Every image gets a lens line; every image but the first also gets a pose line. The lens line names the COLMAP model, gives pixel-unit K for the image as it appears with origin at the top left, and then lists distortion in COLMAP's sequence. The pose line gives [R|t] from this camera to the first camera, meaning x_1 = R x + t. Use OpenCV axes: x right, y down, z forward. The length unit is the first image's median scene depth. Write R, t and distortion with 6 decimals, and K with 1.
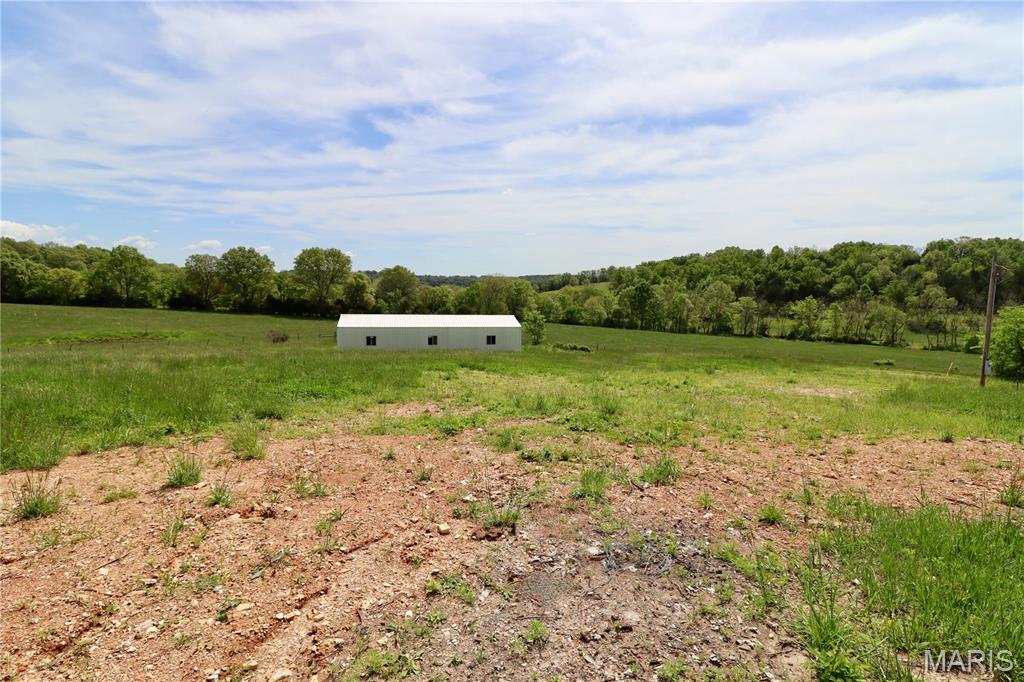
lens RADIAL K [[484.7, 0, 512.0], [0, 484.7, 341.0], [0, 0, 1]] dist [-0.014510, -0.010473]
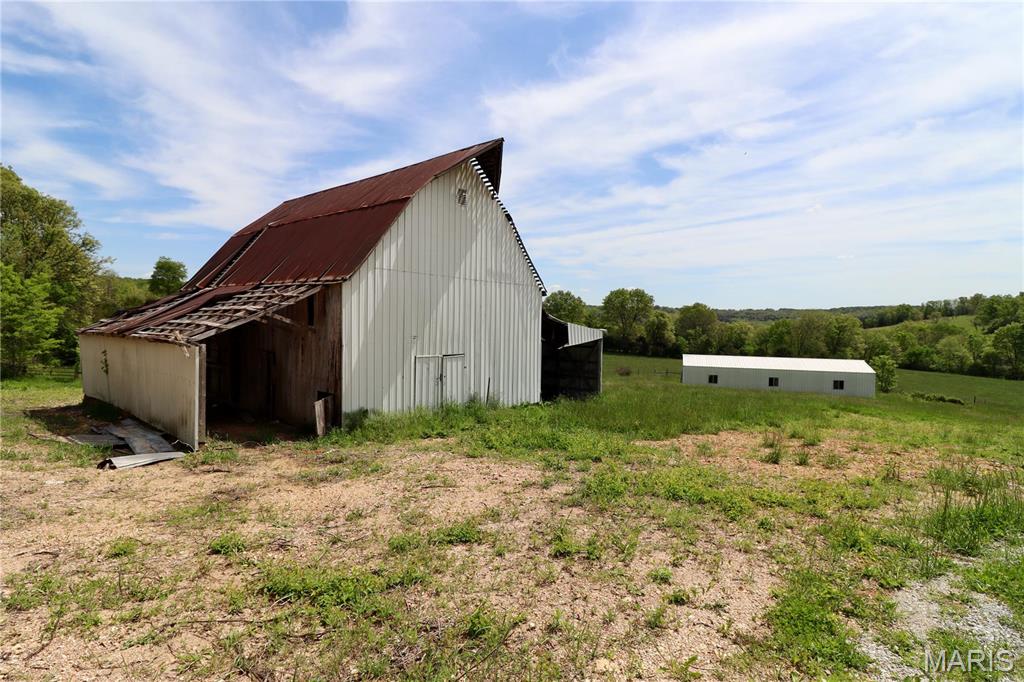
lens RADIAL K [[496.7, 0, 500.2], [0, 496.7, 320.2], [0, 0, 1]] dist [-0.028613, -0.001357]
pose [[0.838443, -0.004297, -0.544972, -0.046994], [-0.057388, 0.993713, -0.096127, 0.001559], [0.541959, 0.111872, 0.832925, -0.135279]]
